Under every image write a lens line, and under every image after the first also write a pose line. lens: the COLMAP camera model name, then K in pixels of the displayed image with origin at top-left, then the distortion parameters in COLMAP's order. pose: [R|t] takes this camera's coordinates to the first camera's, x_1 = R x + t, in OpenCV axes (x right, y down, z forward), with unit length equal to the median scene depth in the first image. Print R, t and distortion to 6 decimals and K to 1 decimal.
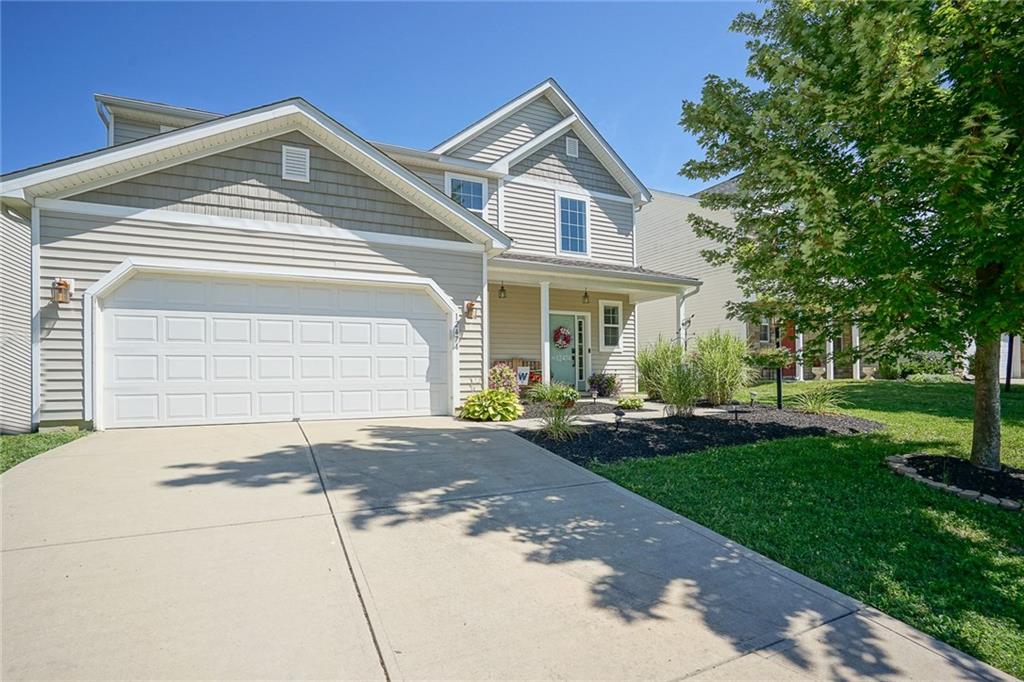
lens RADIAL K [[471.5, 0, 478.6], [0, 471.5, 369.1], [0, 0, 1]] dist [-0.052413, 0.016174]
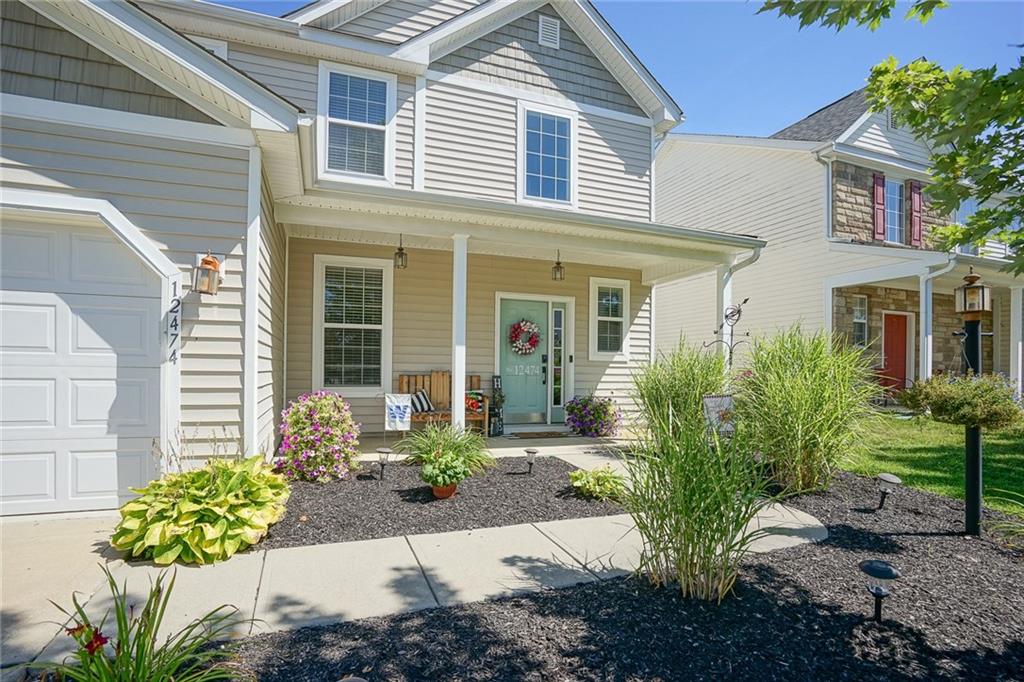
lens RADIAL K [[471.5, 0, 476.8], [0, 471.5, 371.1], [0, 0, 1]] dist [-0.052413, 0.016174]
pose [[0.994905, 0.021793, -0.098436, 0.175426], [-0.020626, 0.999705, 0.012851, -0.028649], [0.098687, -0.010755, 0.995060, 0.373428]]
